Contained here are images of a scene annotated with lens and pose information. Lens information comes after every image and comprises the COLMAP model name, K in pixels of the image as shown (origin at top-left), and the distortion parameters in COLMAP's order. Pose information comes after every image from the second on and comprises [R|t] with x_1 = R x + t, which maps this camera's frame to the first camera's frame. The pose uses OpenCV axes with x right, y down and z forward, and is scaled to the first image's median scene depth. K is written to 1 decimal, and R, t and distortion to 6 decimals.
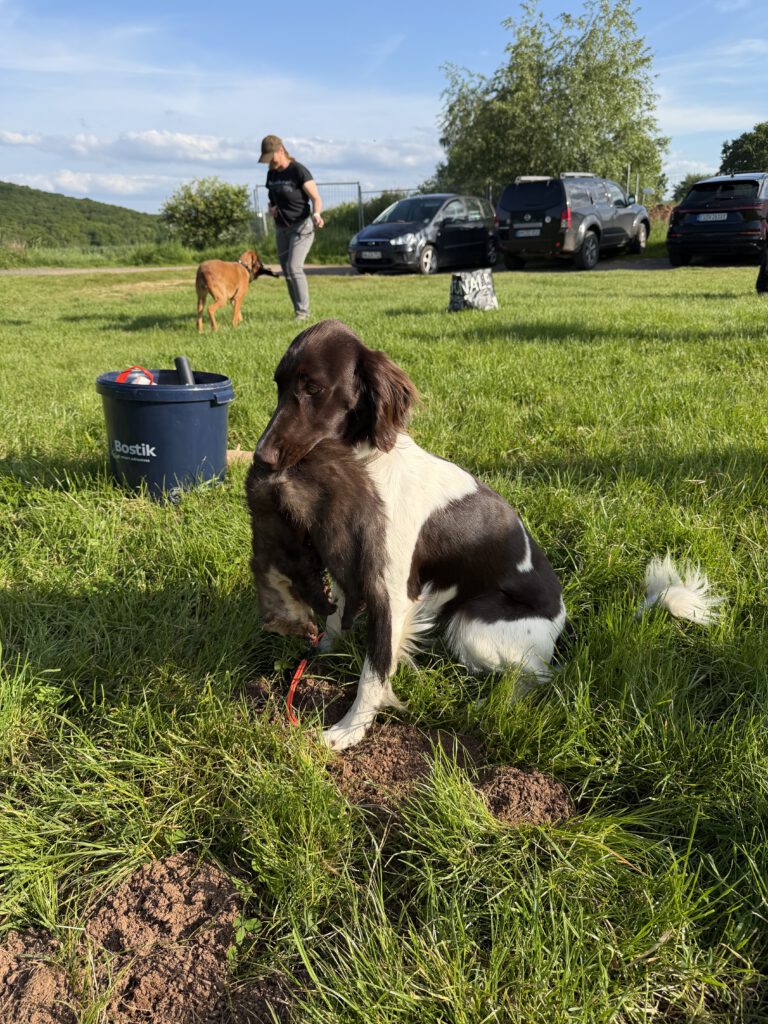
lens RADIAL K [[709.5, 0, 384.0], [0, 709.5, 512.0], [0, 0, 1]] dist [-0.024387, -0.003377]
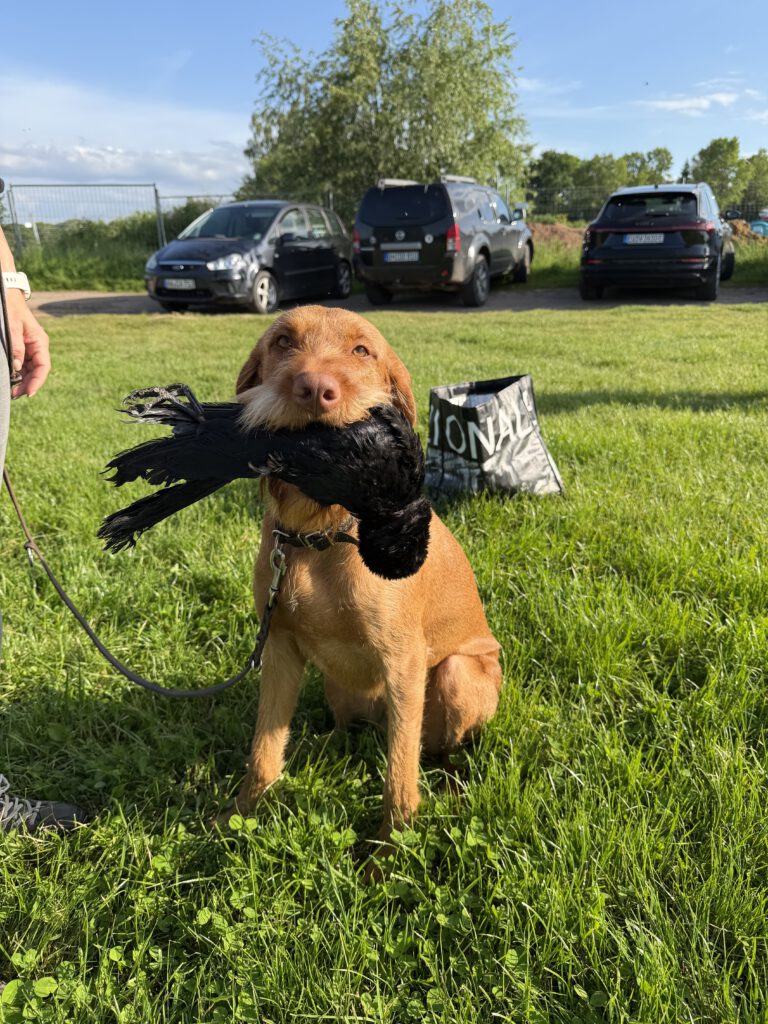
lens RADIAL K [[699.0, 0, 399.3], [0, 699.0, 497.8], [0, 0, 1]] dist [0.047874, -0.085776]
pose [[0.962421, -0.072432, 0.261724, -0.006332], [0.081935, 0.996310, -0.025564, -0.121042], [-0.258906, 0.046048, 0.964804, 0.293663]]
